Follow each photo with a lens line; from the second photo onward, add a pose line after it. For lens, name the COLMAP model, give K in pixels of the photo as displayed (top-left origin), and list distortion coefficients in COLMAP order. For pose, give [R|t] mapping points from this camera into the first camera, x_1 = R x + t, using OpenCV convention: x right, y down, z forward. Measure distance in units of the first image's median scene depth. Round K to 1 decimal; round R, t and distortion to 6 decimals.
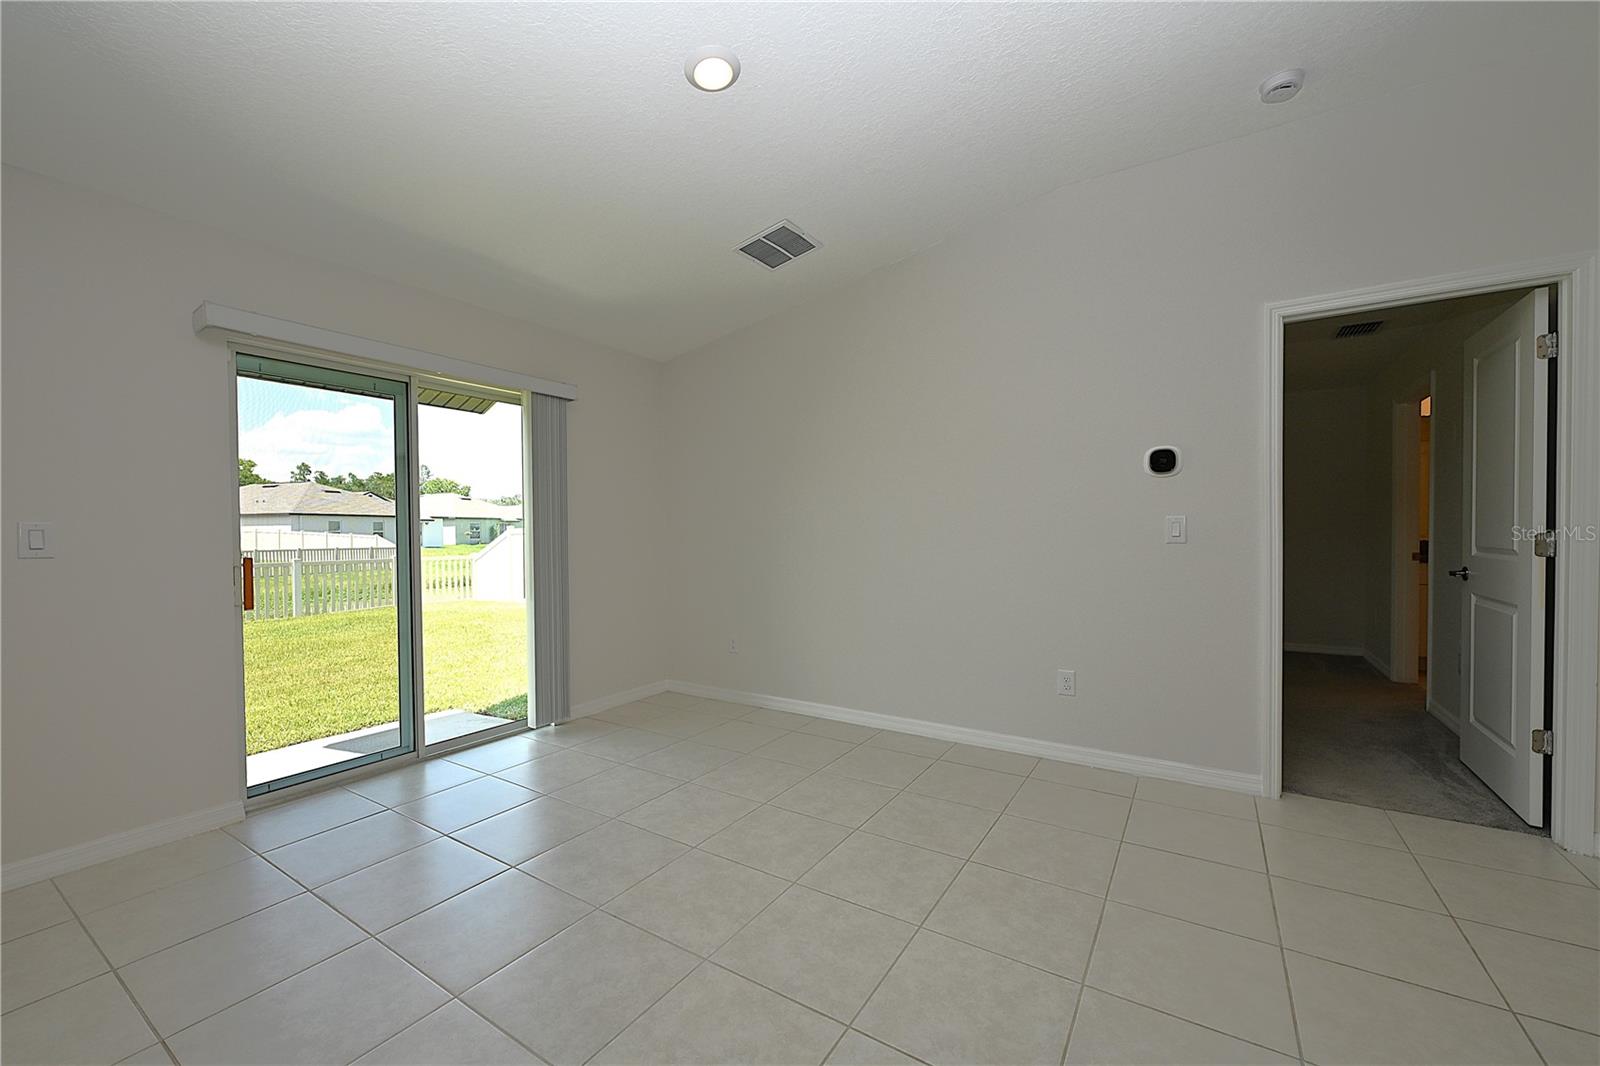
lens RADIAL K [[627.4, 0, 806.6], [0, 627.4, 544.2], [0, 0, 1]] dist [0.000375, -0.000655]
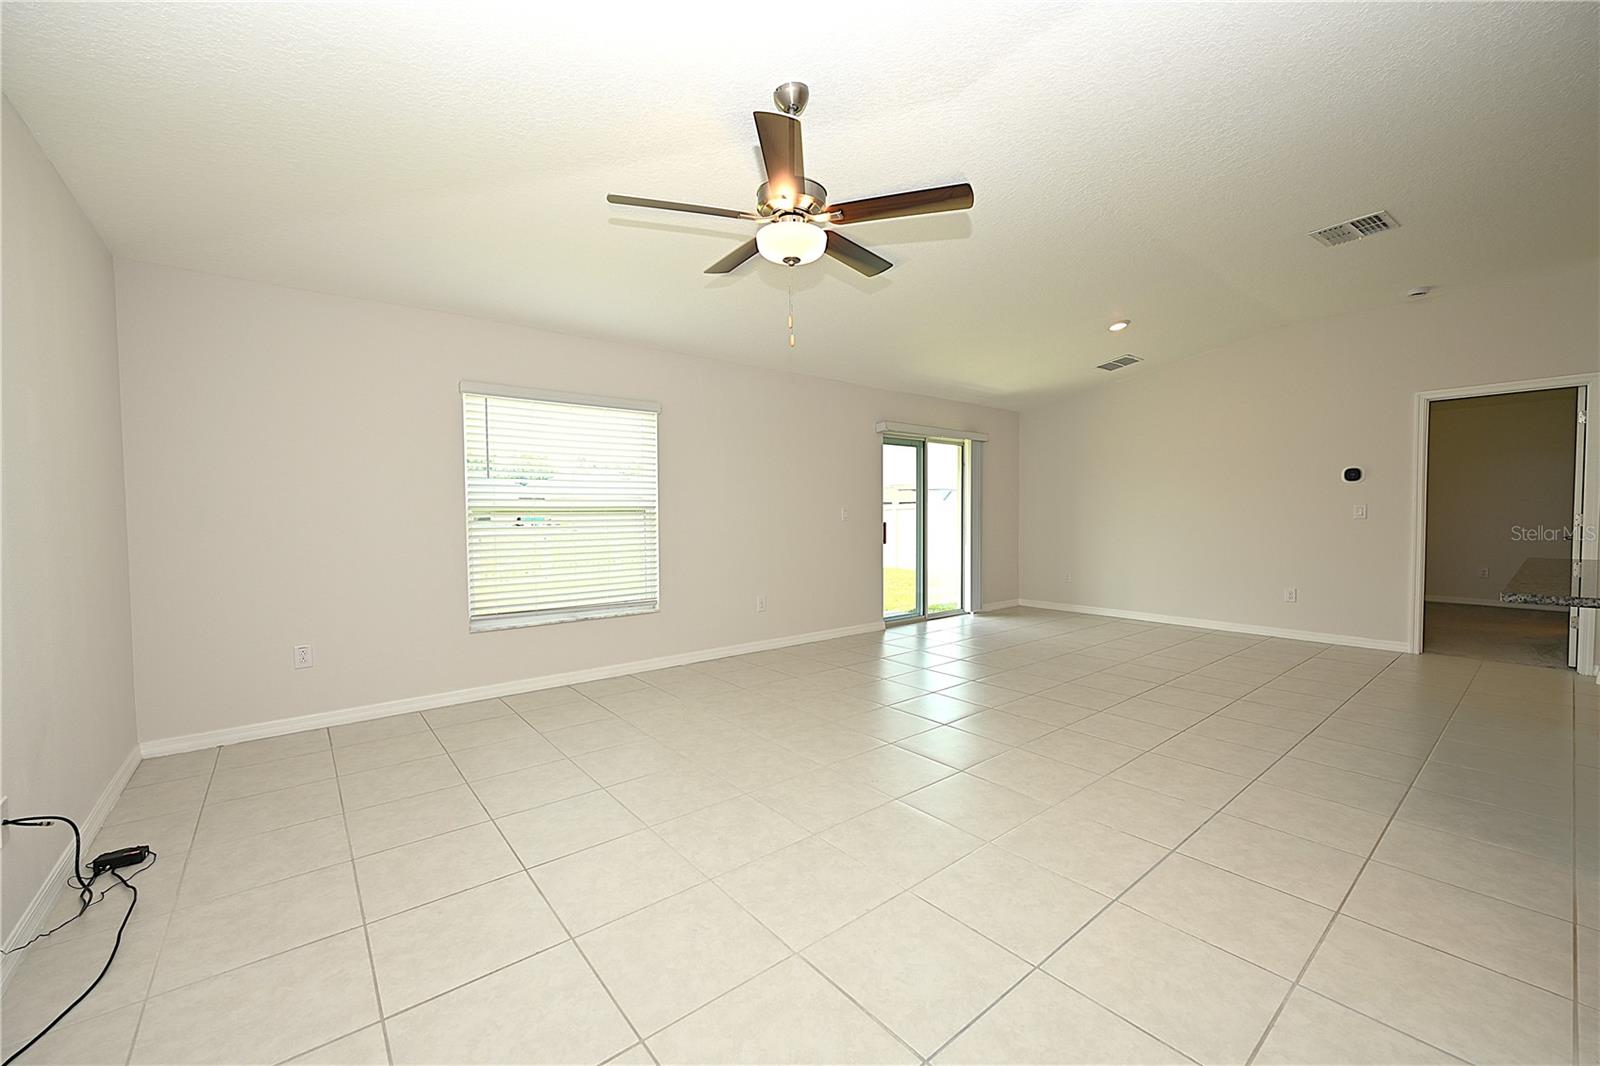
lens RADIAL K [[627.4, 0, 806.8], [0, 627.4, 525.5], [0, 0, 1]] dist [0.000375, -0.000655]
pose [[0.951724, 0.012851, -0.306687, -0.409823], [-0.004670, 0.999614, 0.027395, -0.026866], [0.306920, -0.024640, 0.951416, -1.307720]]
